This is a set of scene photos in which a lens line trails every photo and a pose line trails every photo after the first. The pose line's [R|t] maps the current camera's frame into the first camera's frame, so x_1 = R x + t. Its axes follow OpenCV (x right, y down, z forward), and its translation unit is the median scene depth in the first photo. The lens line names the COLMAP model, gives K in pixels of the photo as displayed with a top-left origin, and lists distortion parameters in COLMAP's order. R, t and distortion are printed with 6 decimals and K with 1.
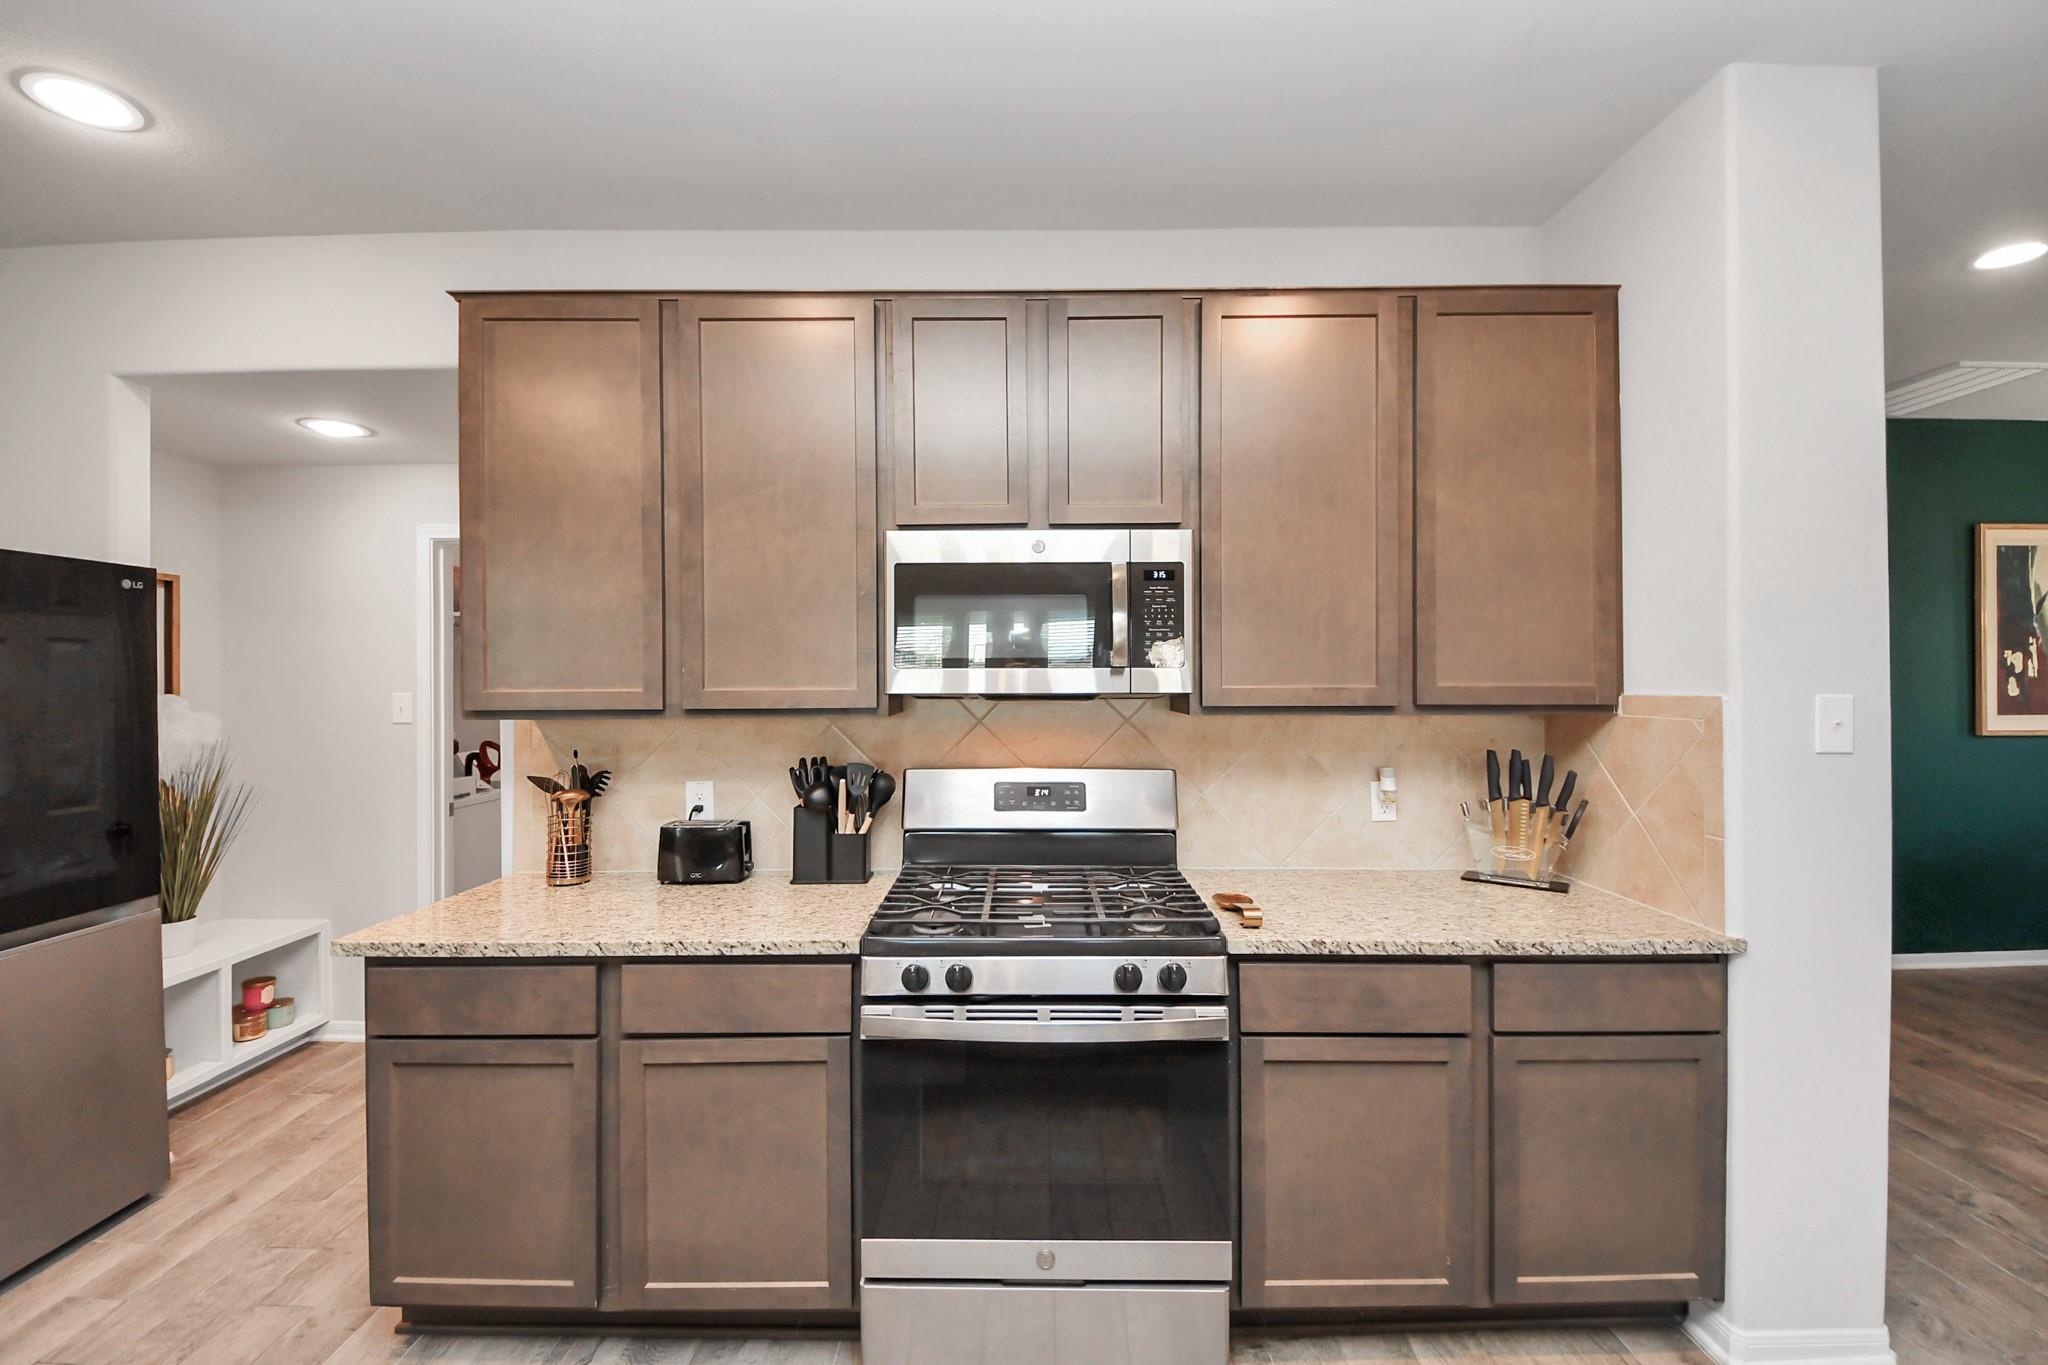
lens RADIAL K [[860.1, 0, 1024.0], [0, 860.1, 682.5], [0, 0, 1]] dist [-0.002277, -0.000105]
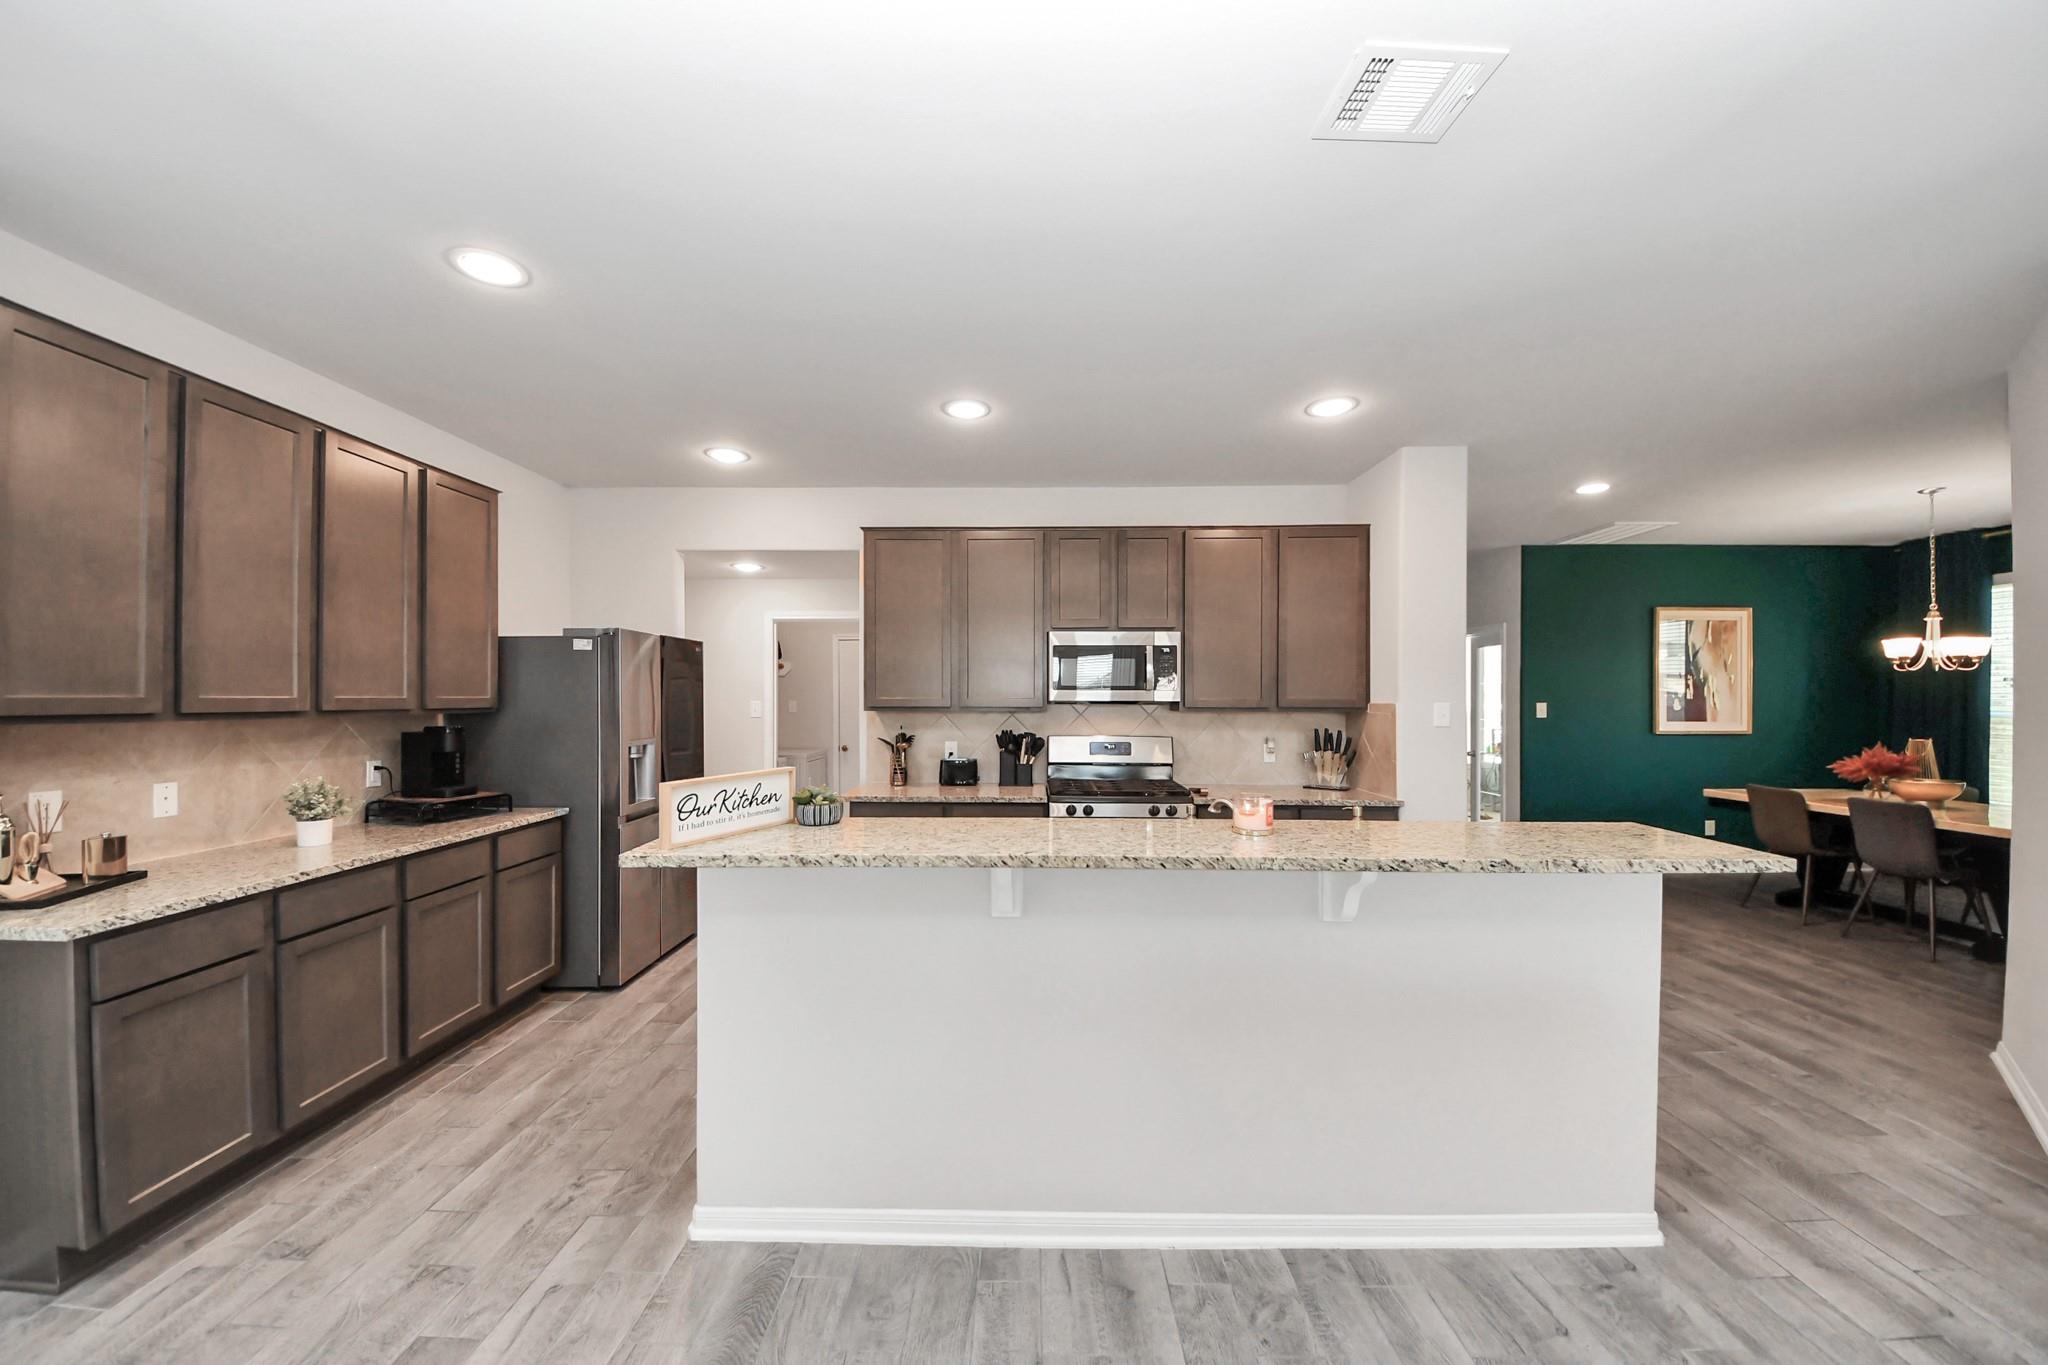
lens RADIAL K [[742.5, 0, 999.4], [0, 742.5, 702.6], [0, 0, 1]] dist [0.020616, -0.015492]
pose [[0.999167, 0.006561, -0.040280, -0.193603], [-0.006537, 0.999978, 0.000739, 0.015504], [0.040284, -0.000475, 0.999188, -0.938832]]
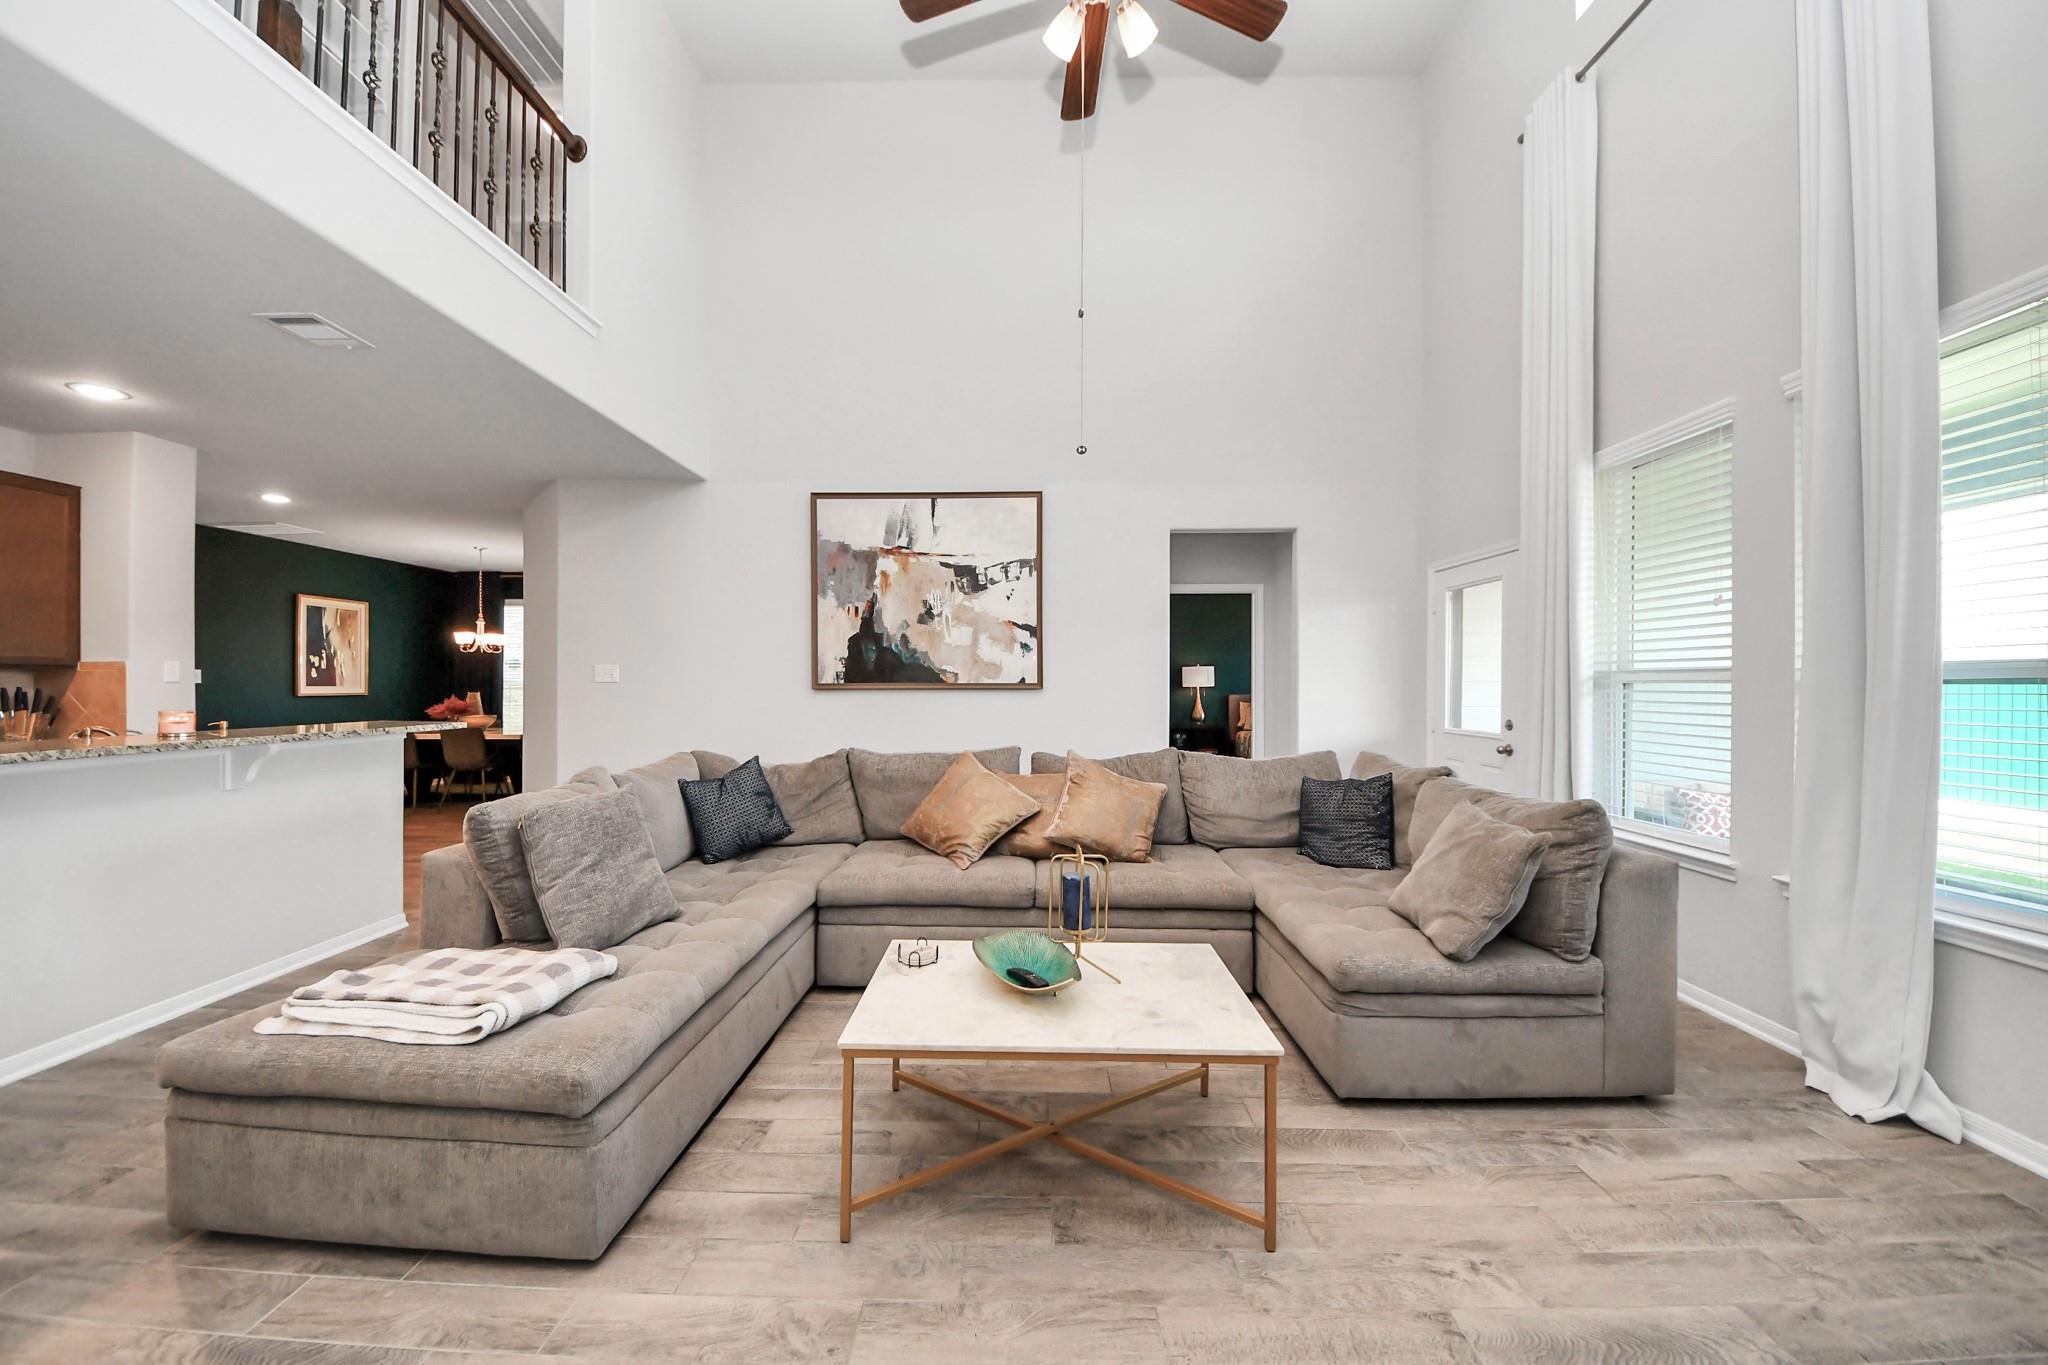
lens RADIAL K [[730.9, 0, 985.8], [0, 730.9, 681.5], [0, 0, 1]] dist [0.053132, -0.024848]
pose [[0.076617, 0.006854, 0.997037, -1.046968], [0.001695, 0.999974, -0.007005, 0.078597], [-0.997059, 0.002227, 0.076603, -1.473545]]
